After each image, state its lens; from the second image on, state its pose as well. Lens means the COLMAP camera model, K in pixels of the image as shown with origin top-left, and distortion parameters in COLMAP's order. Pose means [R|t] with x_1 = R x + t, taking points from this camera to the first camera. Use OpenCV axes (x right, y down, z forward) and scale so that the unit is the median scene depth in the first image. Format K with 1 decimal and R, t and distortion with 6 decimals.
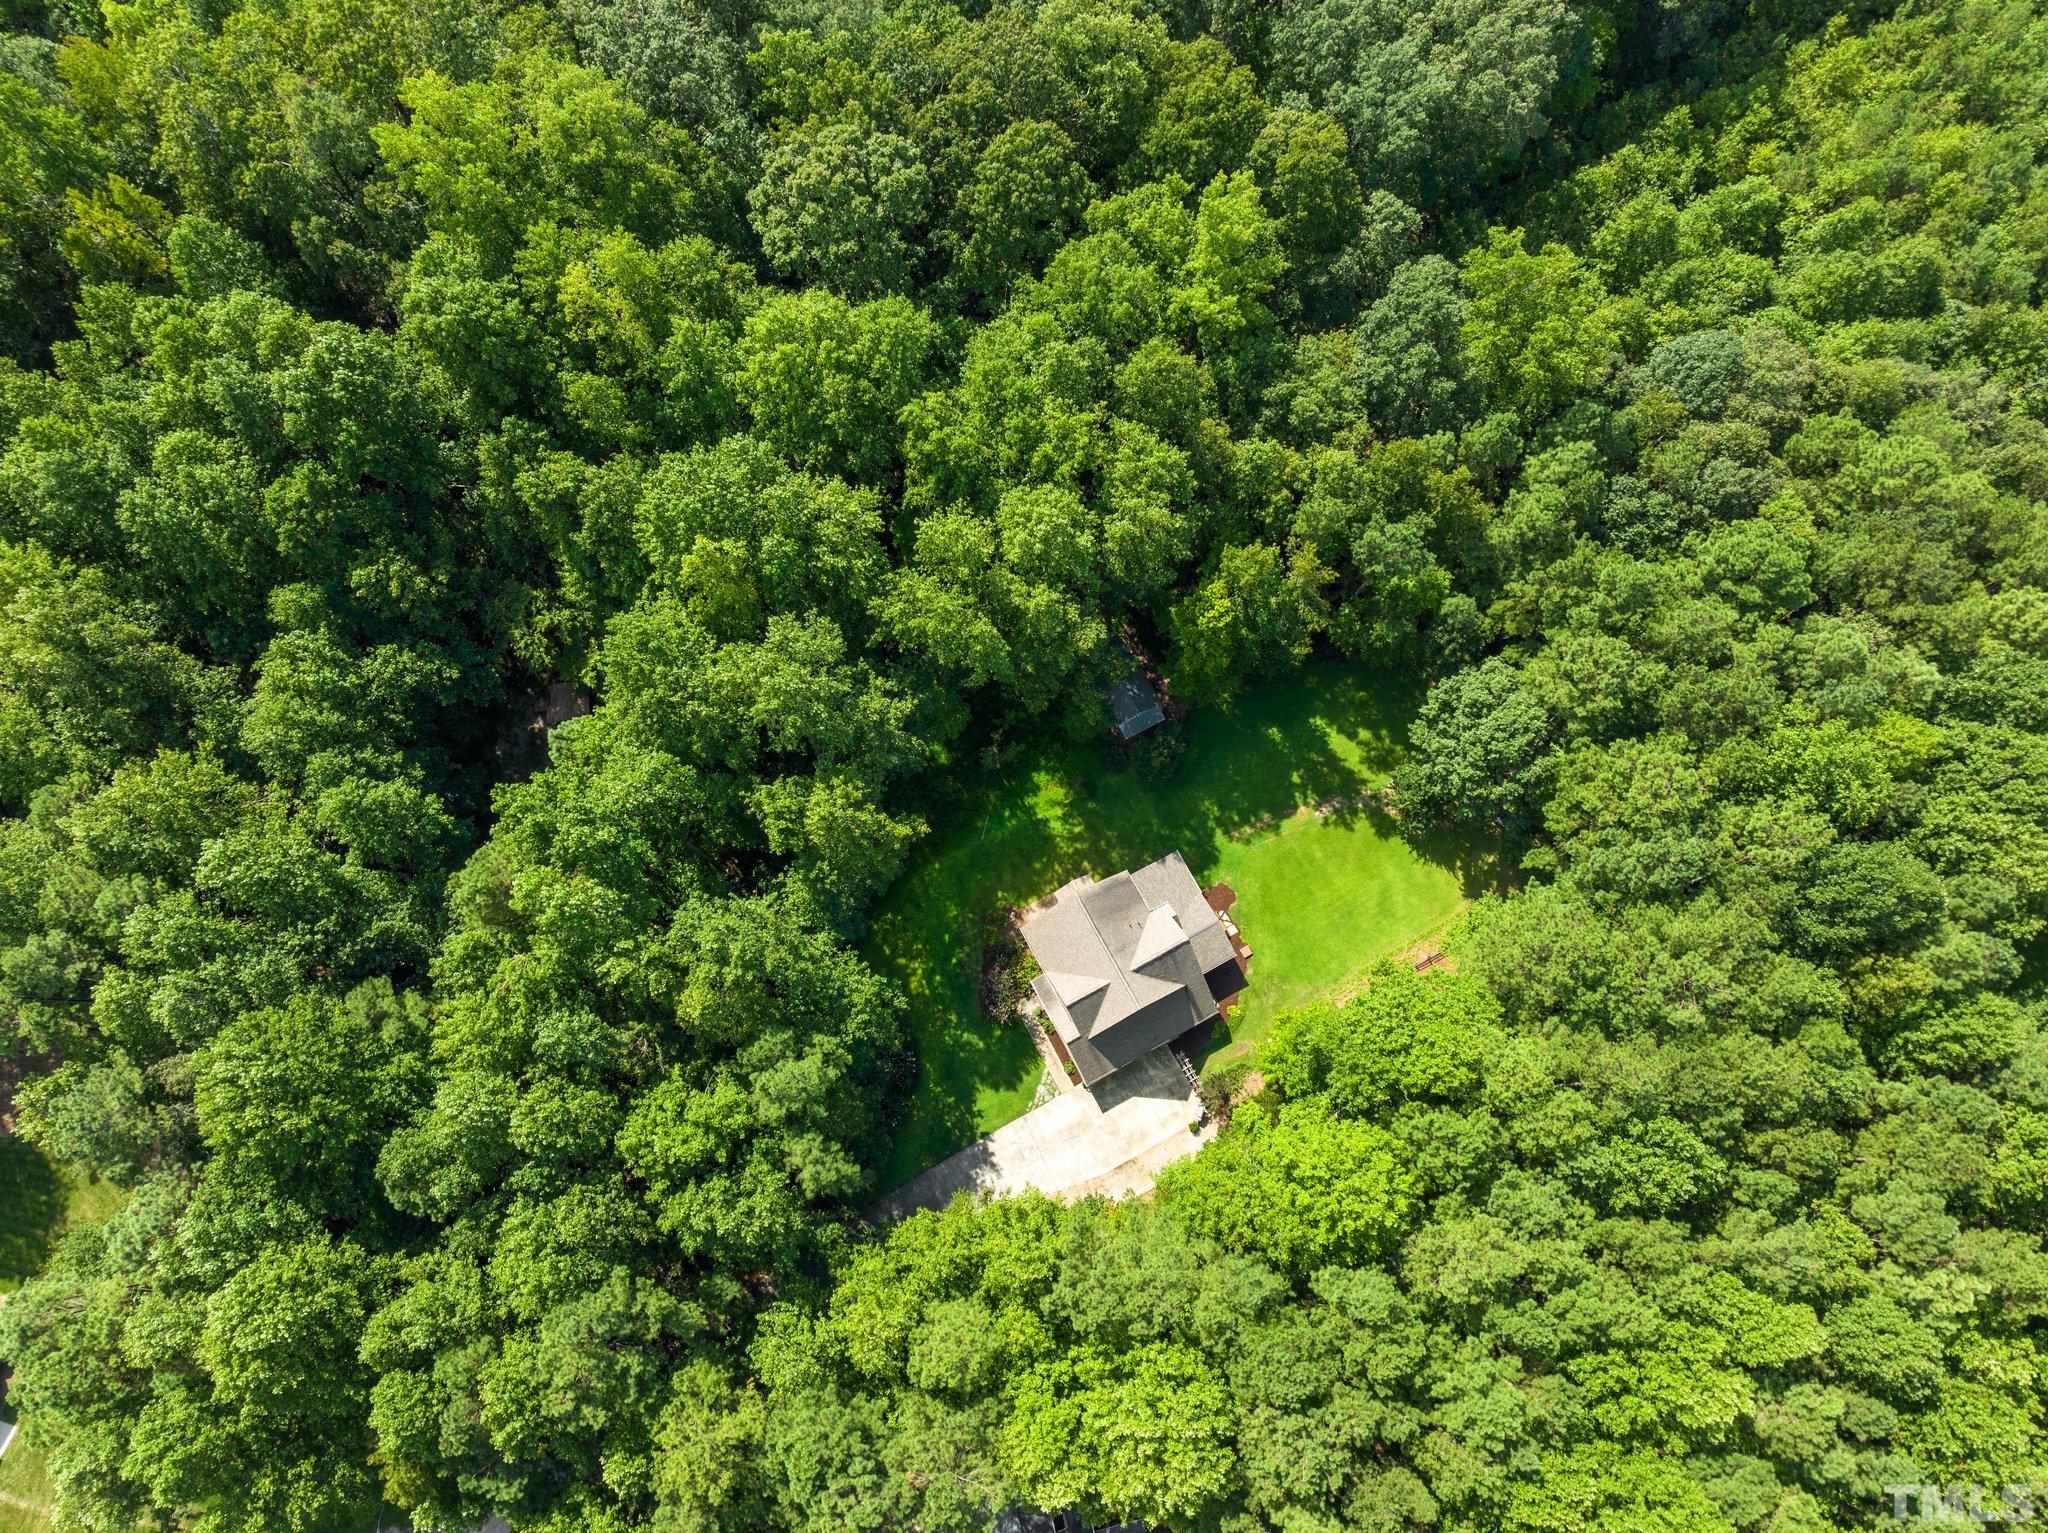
lens RADIAL K [[1451.4, 0, 1024.0], [0, 1451.4, 766.5], [0, 0, 1]] dist [-0.036982, -0.000178]
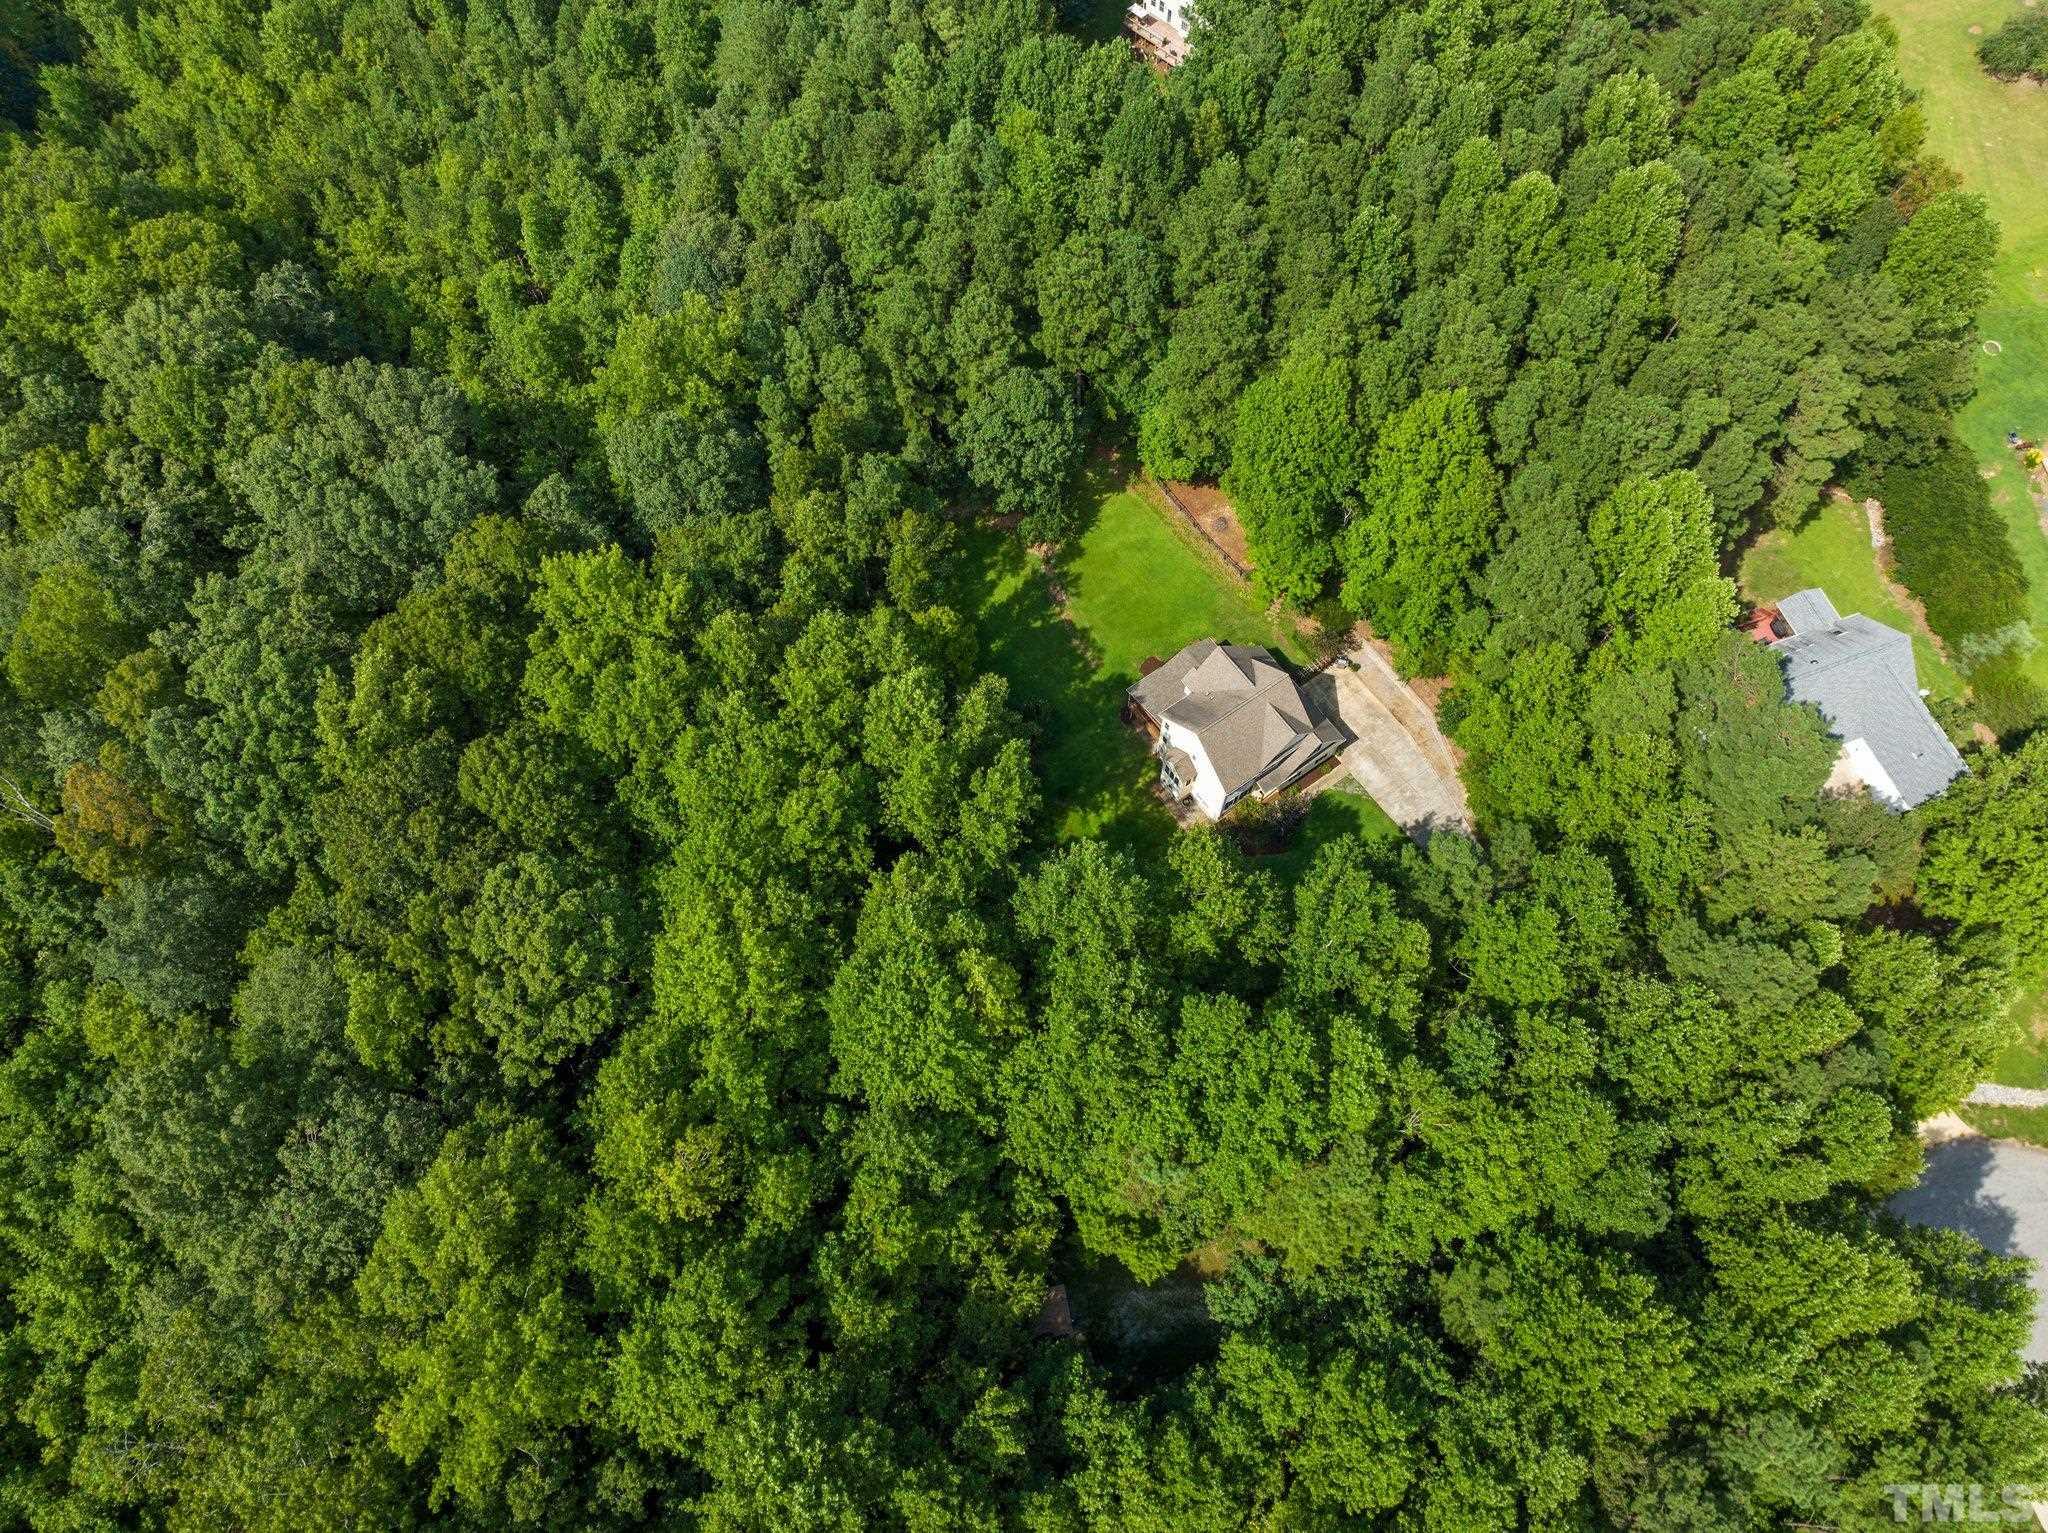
lens RADIAL K [[1448.6, 0, 1017.8], [0, 1448.6, 767.6], [0, 0, 1]] dist [-0.041338, 0.011553]
pose [[-0.114290, -0.896927, 0.427153, -0.468442], [0.971909, -0.011901, 0.235055, -0.324148], [-0.205744, 0.442018, 0.873092, 0.074147]]
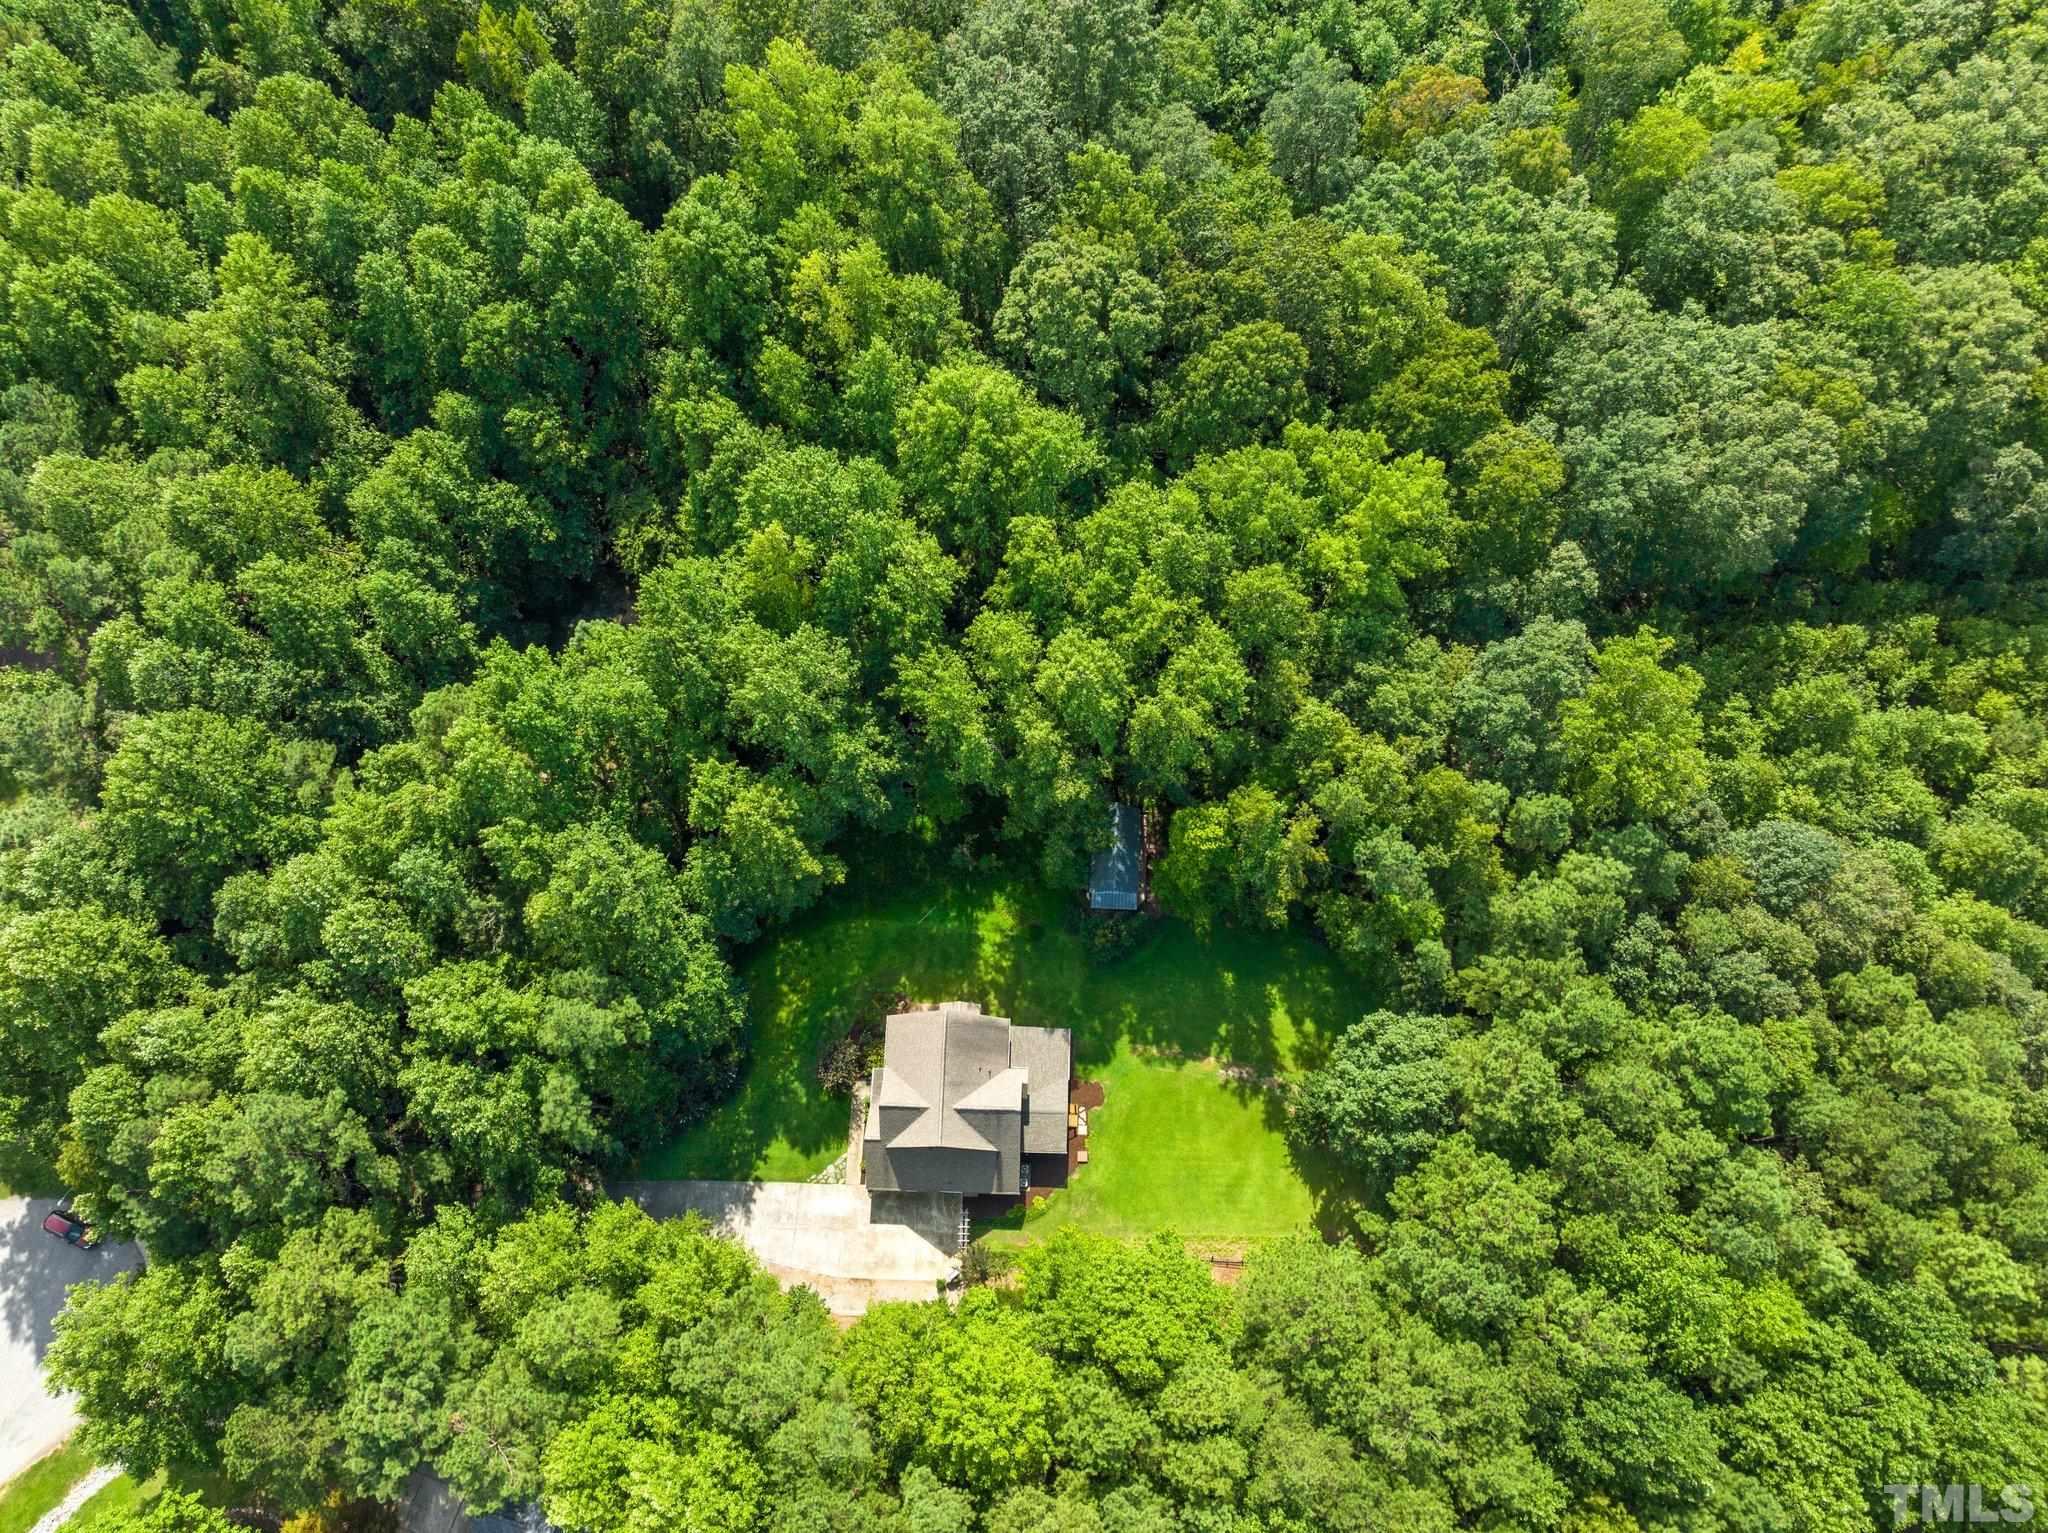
lens RADIAL K [[1451.4, 0, 1024.0], [0, 1451.4, 766.5], [0, 0, 1]] dist [-0.036982, -0.000178]
pose [[0.862914, 0.481522, -0.153345, 0.161457], [-0.492416, 0.869396, -0.040947, -0.046921], [0.113601, 0.110843, 0.987324, 0.004318]]
